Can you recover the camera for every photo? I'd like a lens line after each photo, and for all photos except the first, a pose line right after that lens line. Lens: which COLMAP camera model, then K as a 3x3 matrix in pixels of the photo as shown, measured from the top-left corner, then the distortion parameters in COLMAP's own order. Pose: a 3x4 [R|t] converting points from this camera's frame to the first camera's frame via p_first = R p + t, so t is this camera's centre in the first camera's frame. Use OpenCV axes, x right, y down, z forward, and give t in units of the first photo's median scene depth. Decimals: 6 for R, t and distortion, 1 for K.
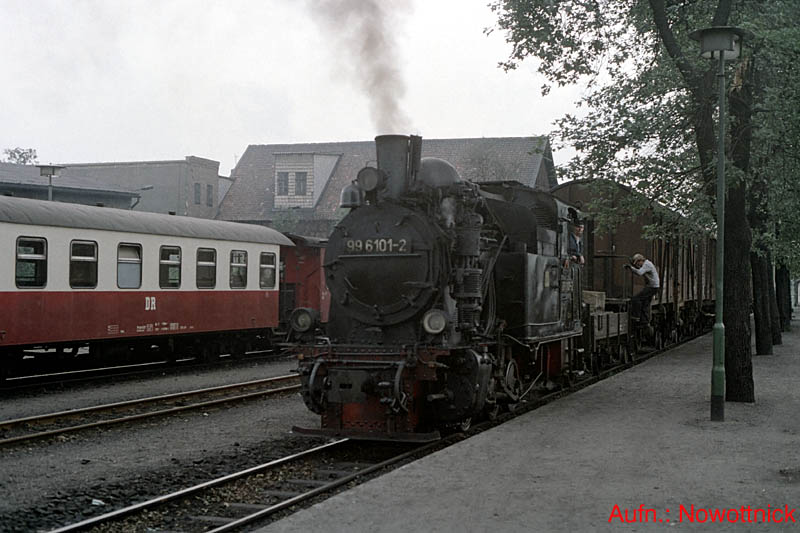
lens RADIAL K [[1252.9, 0, 399.9], [0, 1252.9, 277.7], [0, 0, 1]] dist [-0.026396, -0.045337]
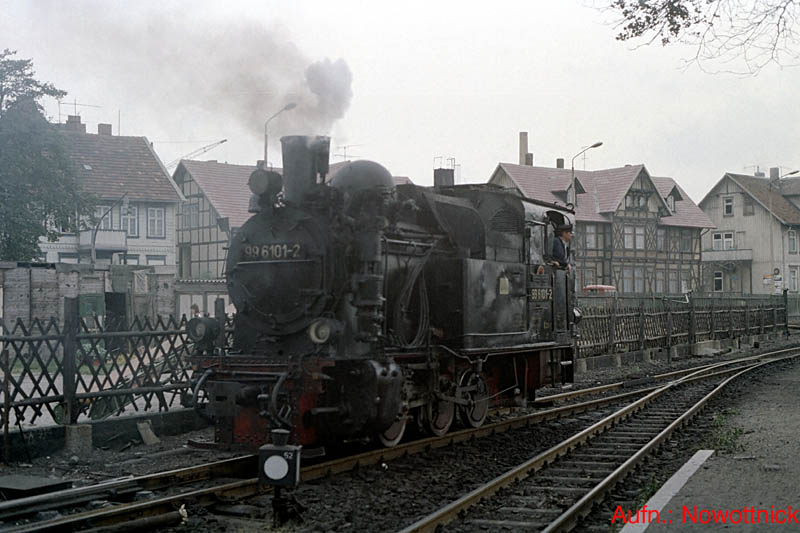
lens RADIAL K [[1252.9, 0, 399.9], [0, 1252.9, 277.7], [0, 0, 1]] dist [-0.026396, -0.045337]
pose [[0.986332, -0.010501, -0.164433, 0.234133], [0.008317, 0.999868, -0.013965, 0.008464], [0.164558, 0.012407, 0.986289, 0.074986]]
